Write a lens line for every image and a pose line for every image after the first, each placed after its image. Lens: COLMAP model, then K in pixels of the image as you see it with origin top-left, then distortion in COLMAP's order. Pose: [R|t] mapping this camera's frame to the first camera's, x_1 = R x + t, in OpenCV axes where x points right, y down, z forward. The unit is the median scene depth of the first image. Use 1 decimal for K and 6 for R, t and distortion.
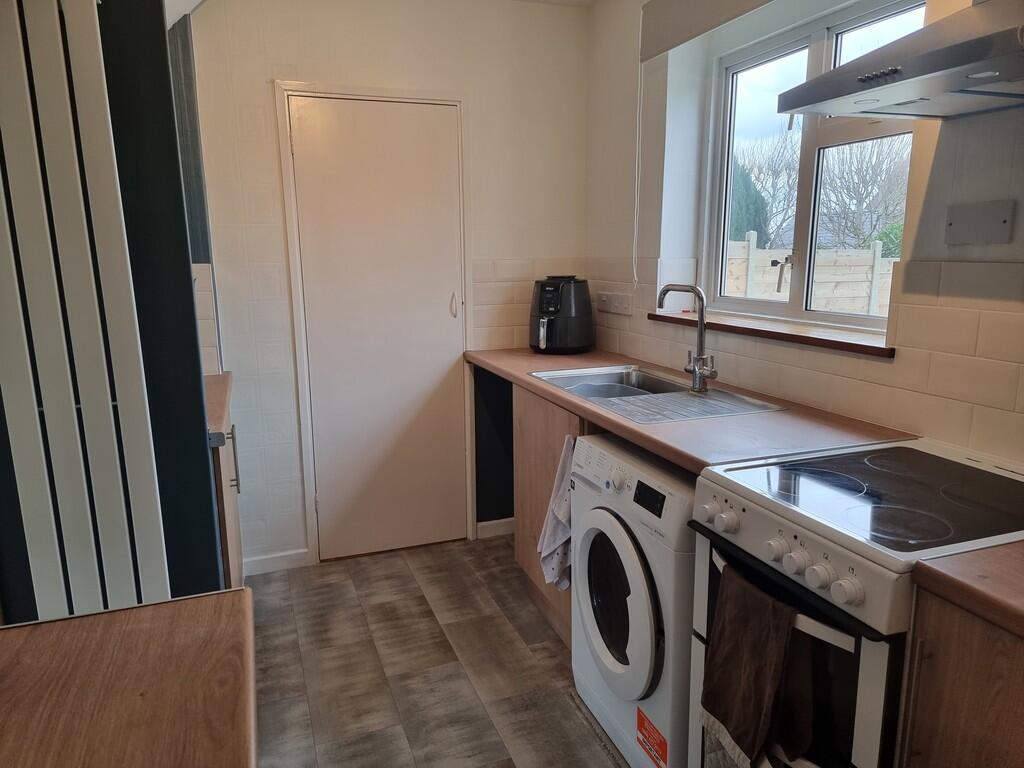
lens RADIAL K [[719.7, 0, 512.0], [0, 719.7, 384.0], [0, 0, 1]] dist [-0.001085, -0.000281]
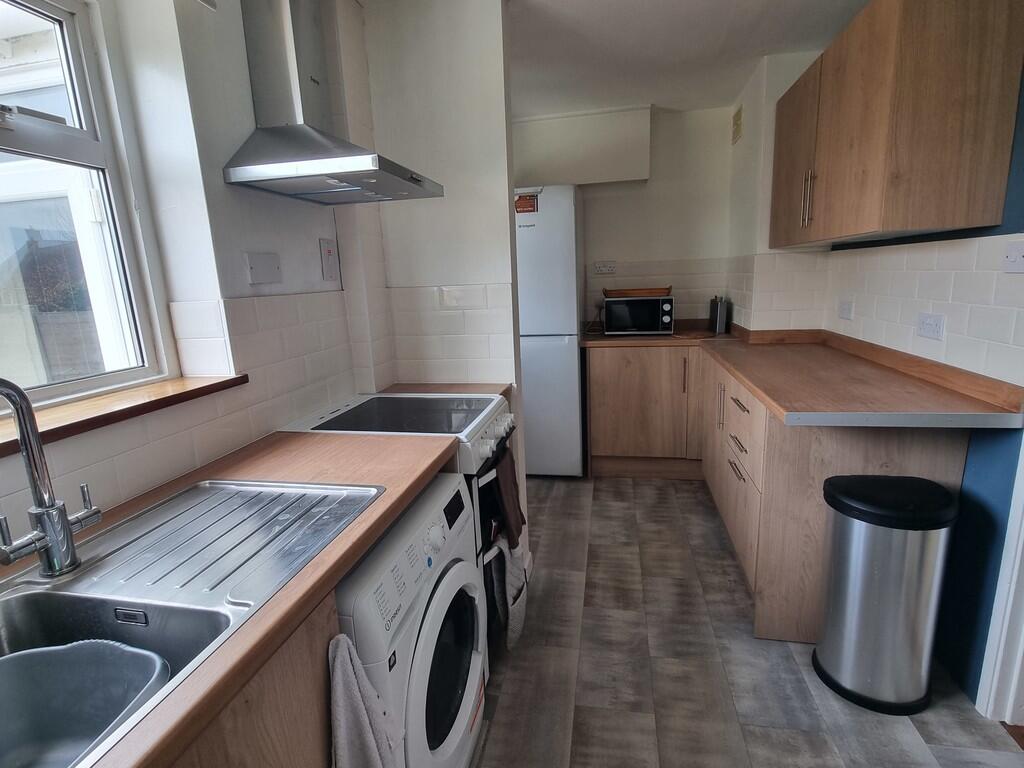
lens RADIAL K [[504.9, 0, 512.0], [0, 504.9, 384.0], [0, 0, 1]] dist [-0.000423, -0.000130]
pose [[-0.849316, -0.065581, 0.523796, -0.429689], [0.163359, 0.910894, 0.378928, -0.317271], [-0.501972, 0.407397, -0.762923, 1.605312]]
